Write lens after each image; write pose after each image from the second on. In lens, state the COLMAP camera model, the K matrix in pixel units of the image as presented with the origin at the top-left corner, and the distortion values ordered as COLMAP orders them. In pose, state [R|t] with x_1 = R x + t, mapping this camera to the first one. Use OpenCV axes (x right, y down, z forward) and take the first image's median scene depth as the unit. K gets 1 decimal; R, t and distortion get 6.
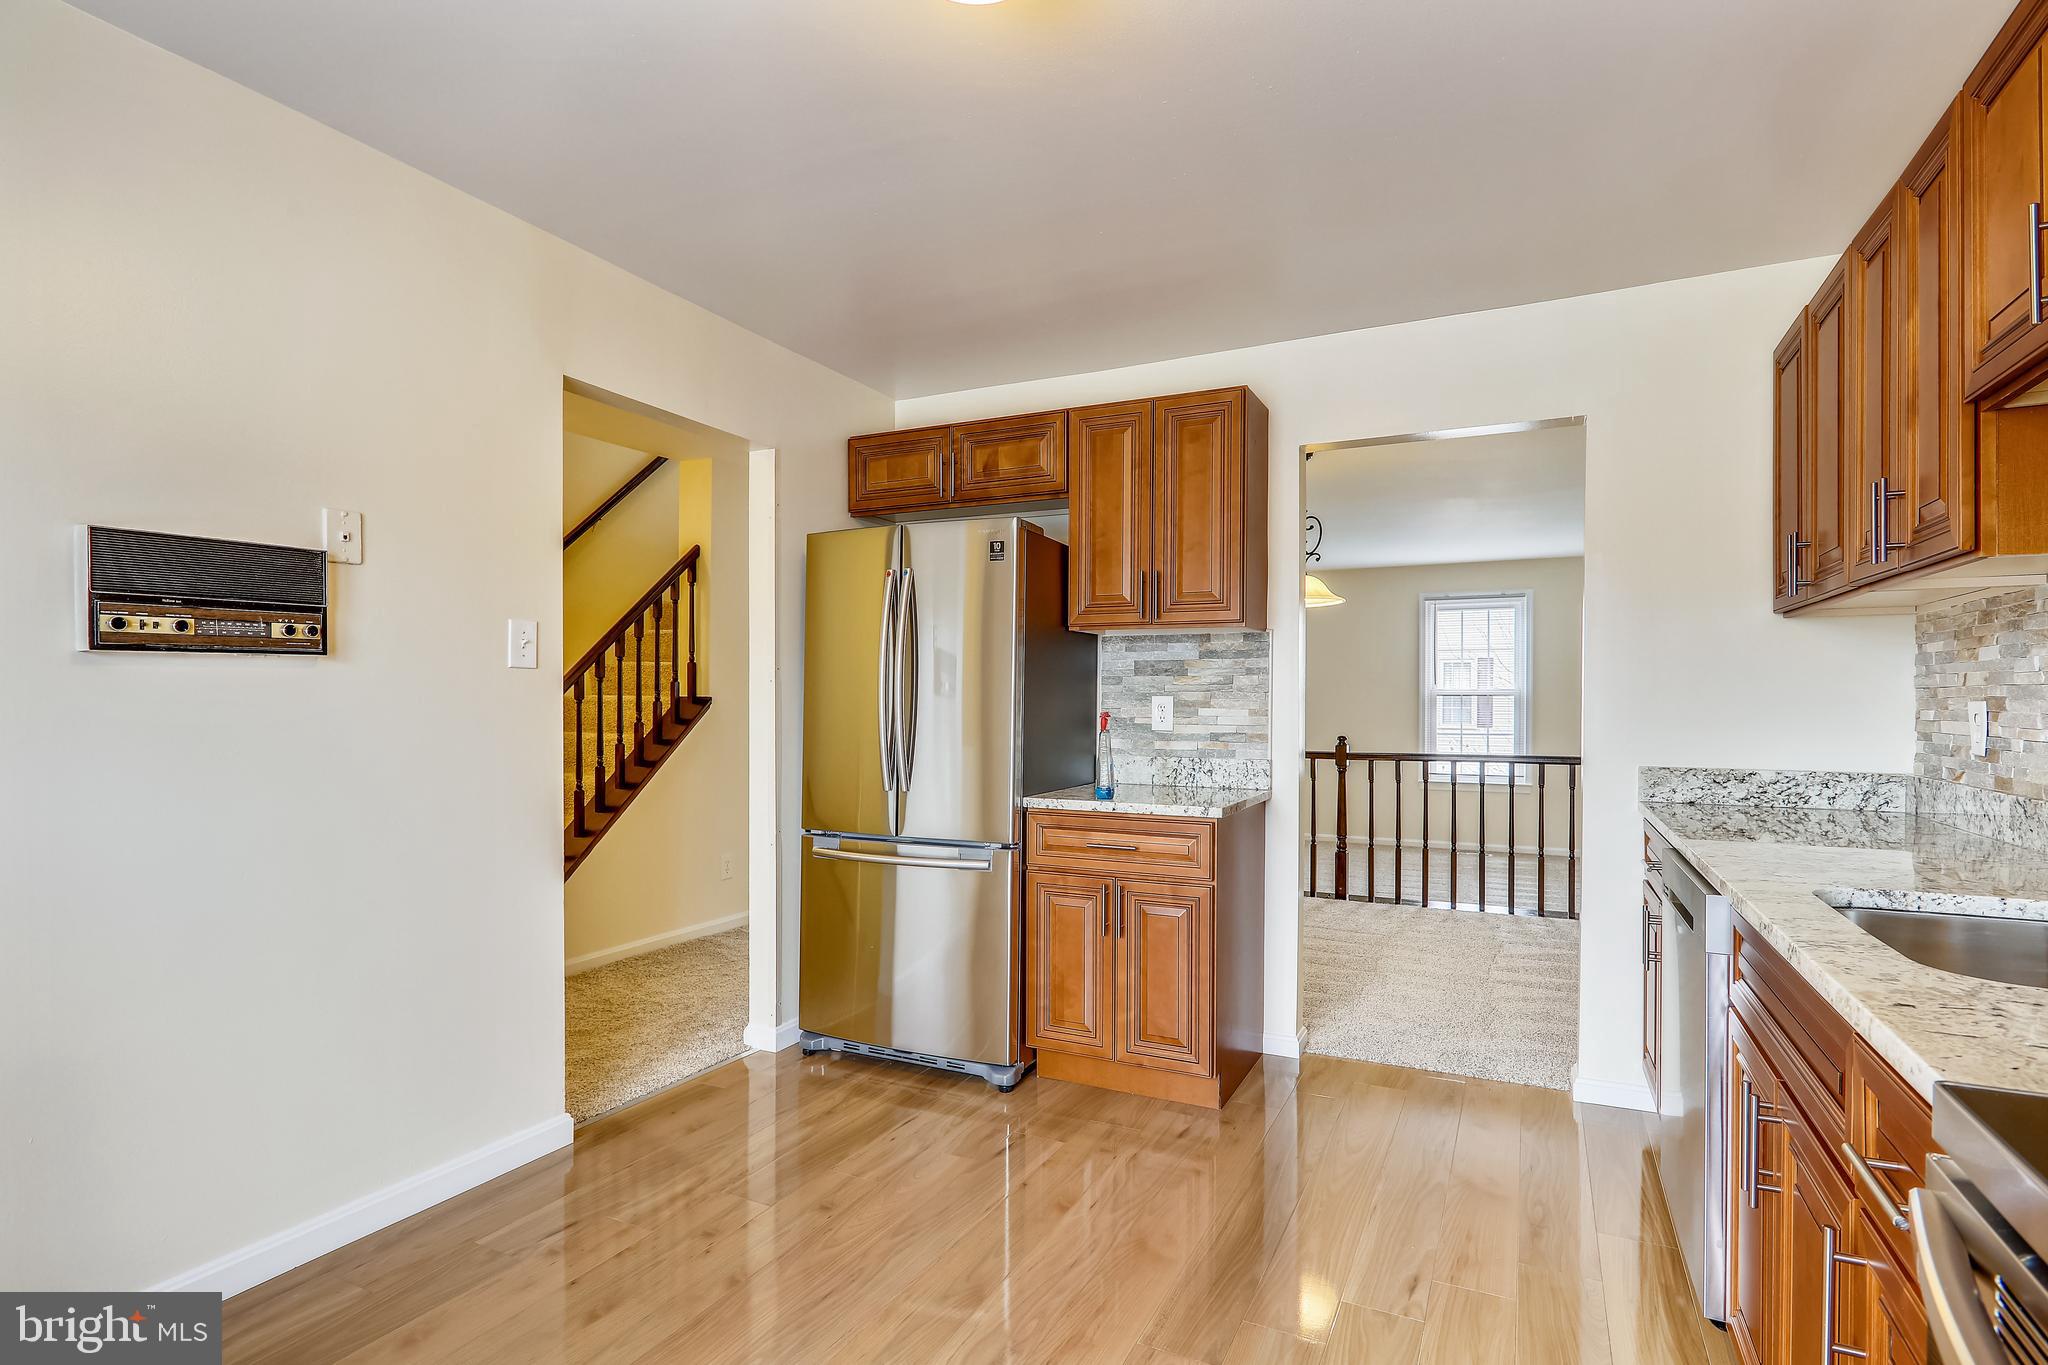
lens RADIAL K [[1008.1, 0, 1026.1], [0, 1008.1, 709.0], [0, 0, 1]] dist [-0.002725, -0.000395]
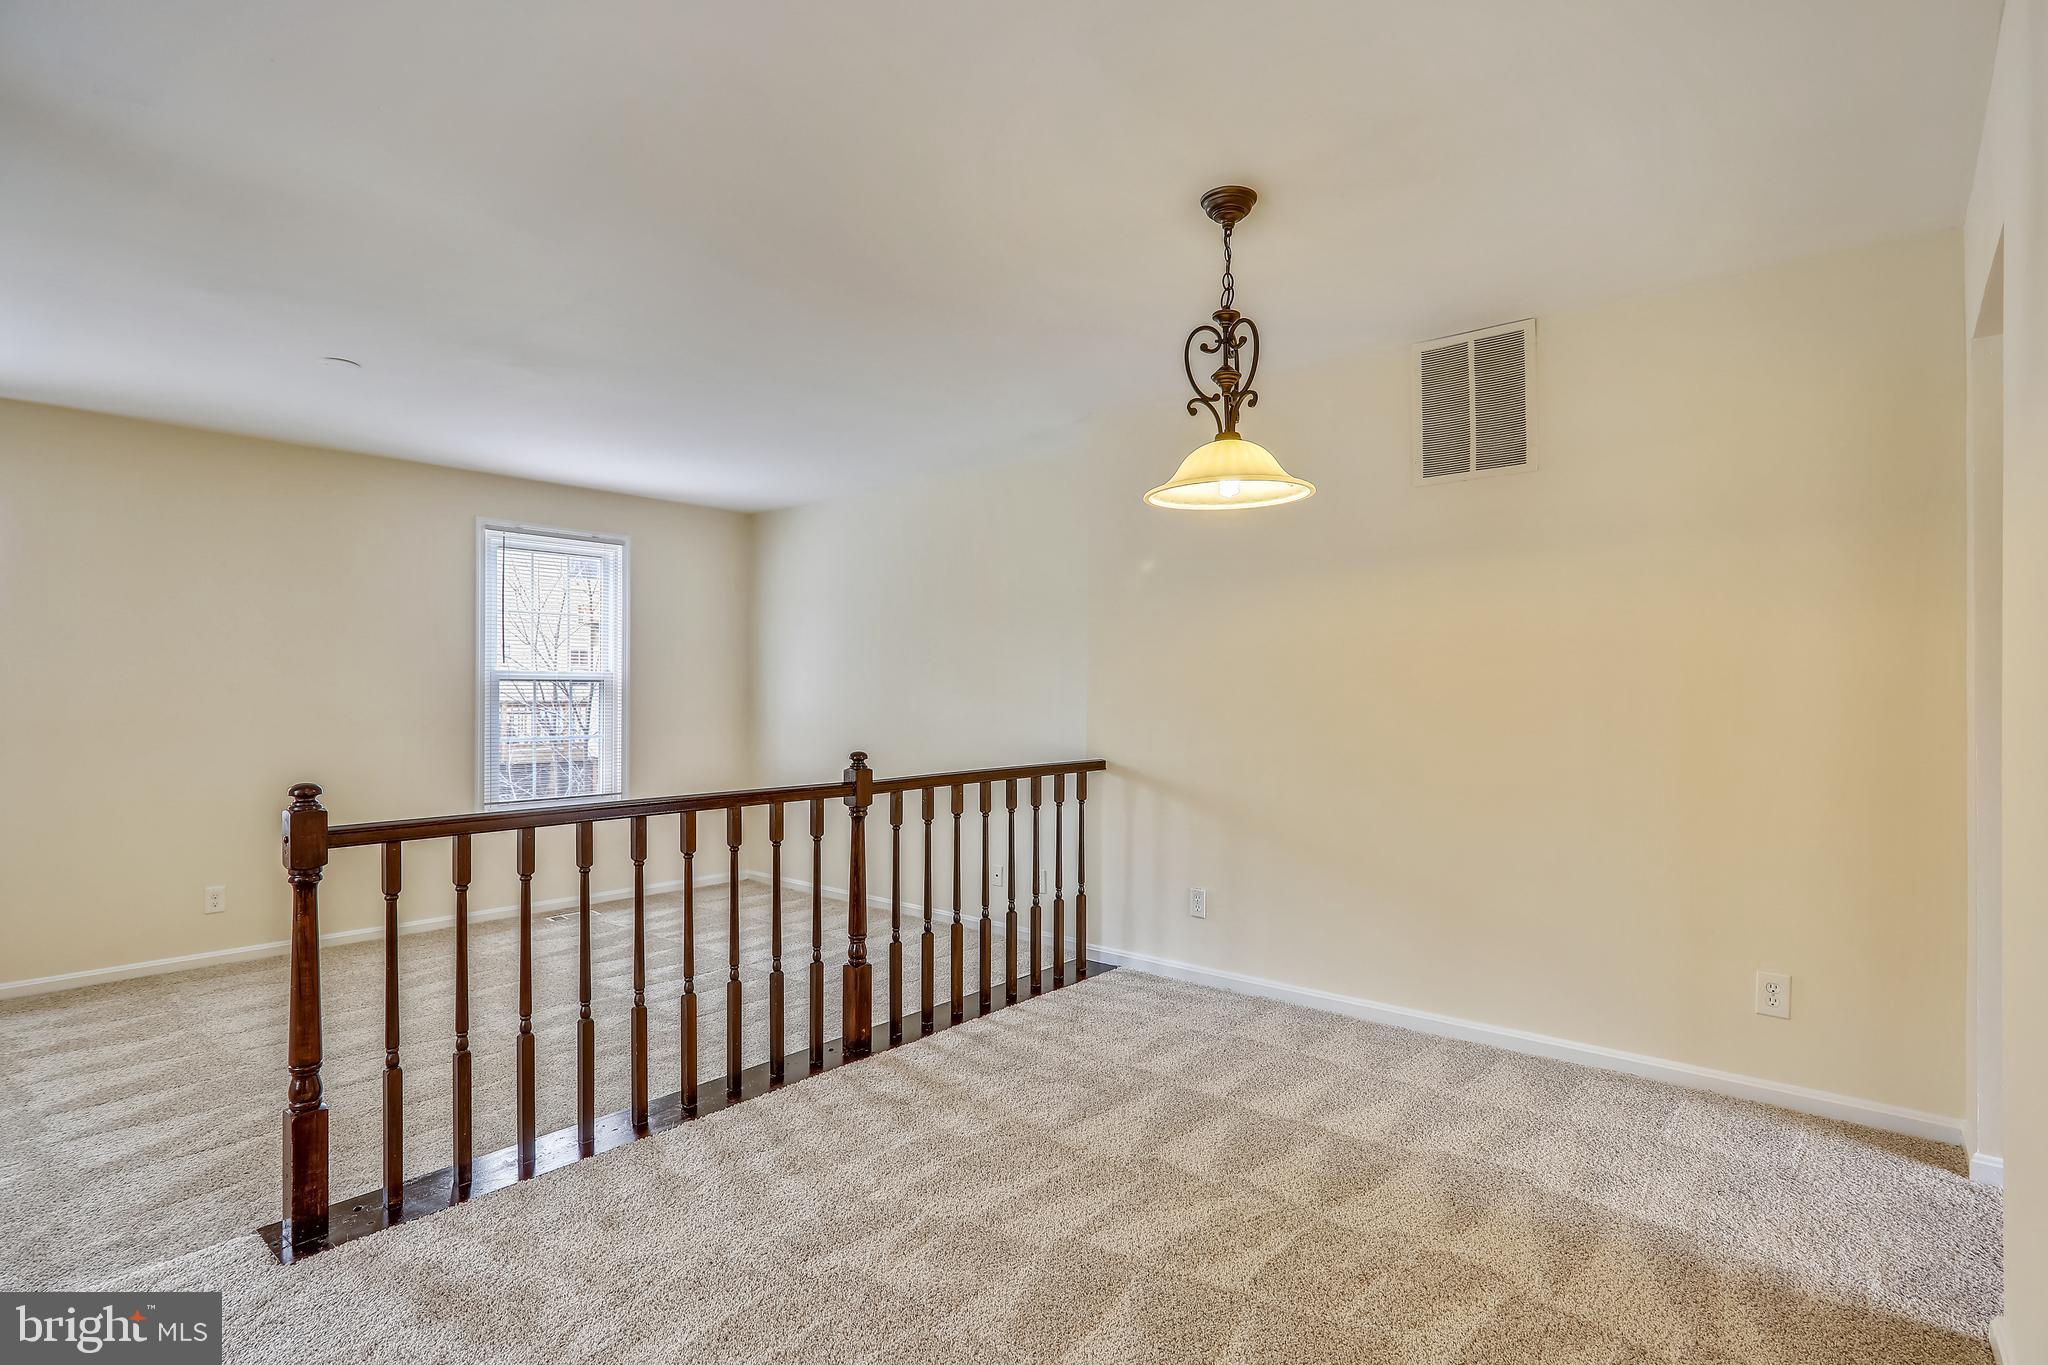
lens RADIAL K [[1031.5, 0, 1085.6], [0, 1031.5, 685.2], [0, 0, 1]] dist [0.020533, -0.000237]
pose [[0.236742, 0.008308, 0.971537, -0.362223], [0.008967, 0.999902, -0.010736, -0.004063], [-0.971531, 0.011253, 0.236644, 1.345390]]
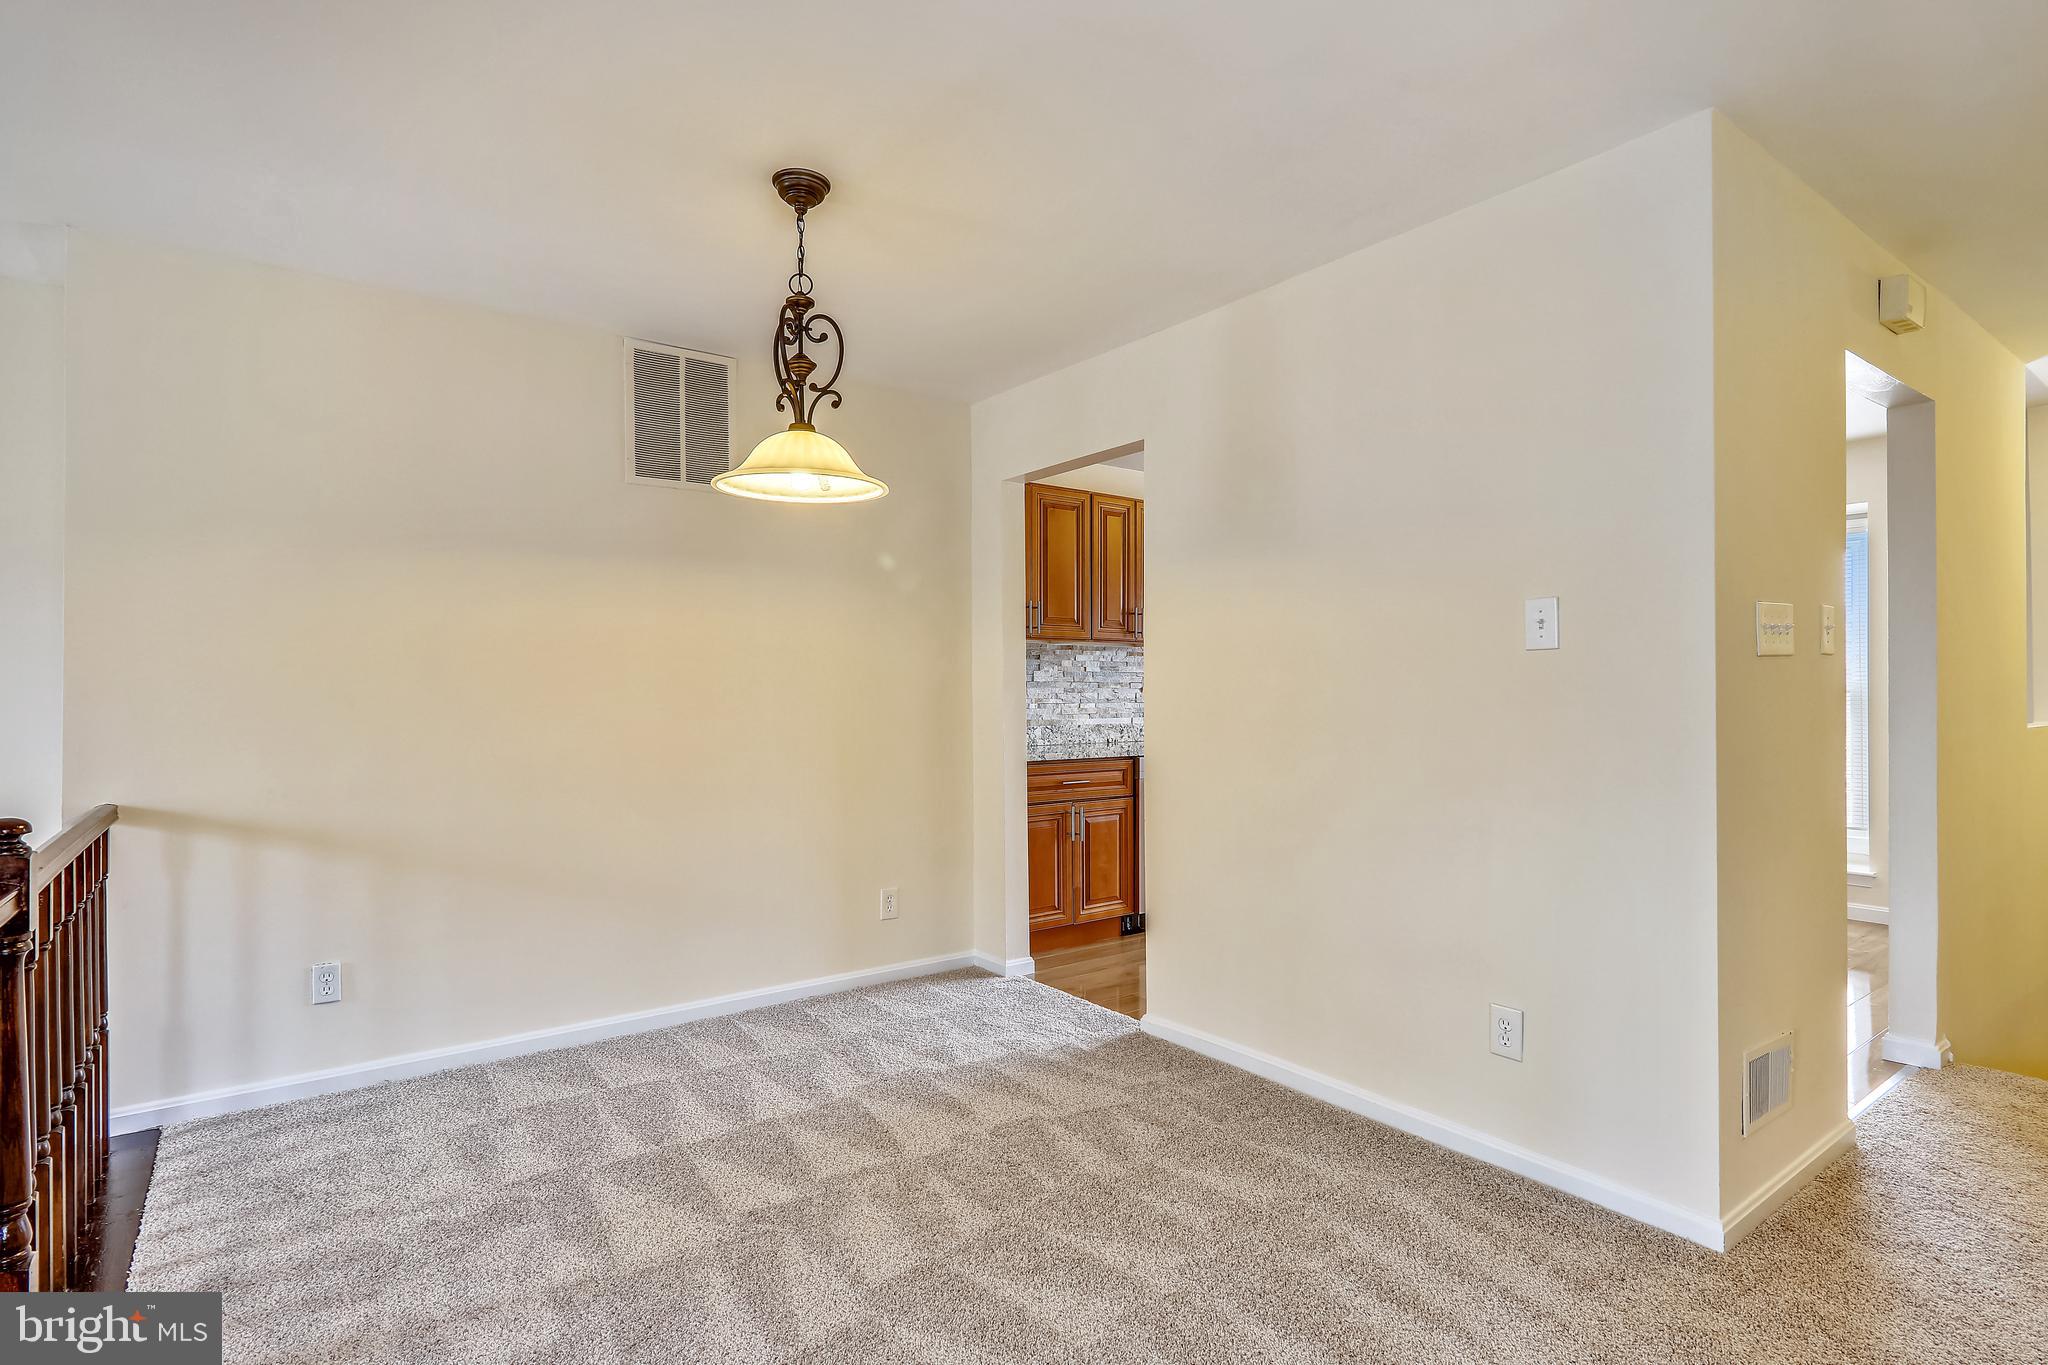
lens RADIAL K [[1004.4, 0, 1019.5], [0, 1004.4, 689.0], [0, 0, 1]] dist [0.000614, 0.000231]
pose [[-0.885604, 0.003439, 0.464428, -0.065390], [0.005936, 0.999975, 0.003913, -0.009274], [-0.464403, 0.006222, -0.885602, 1.993388]]
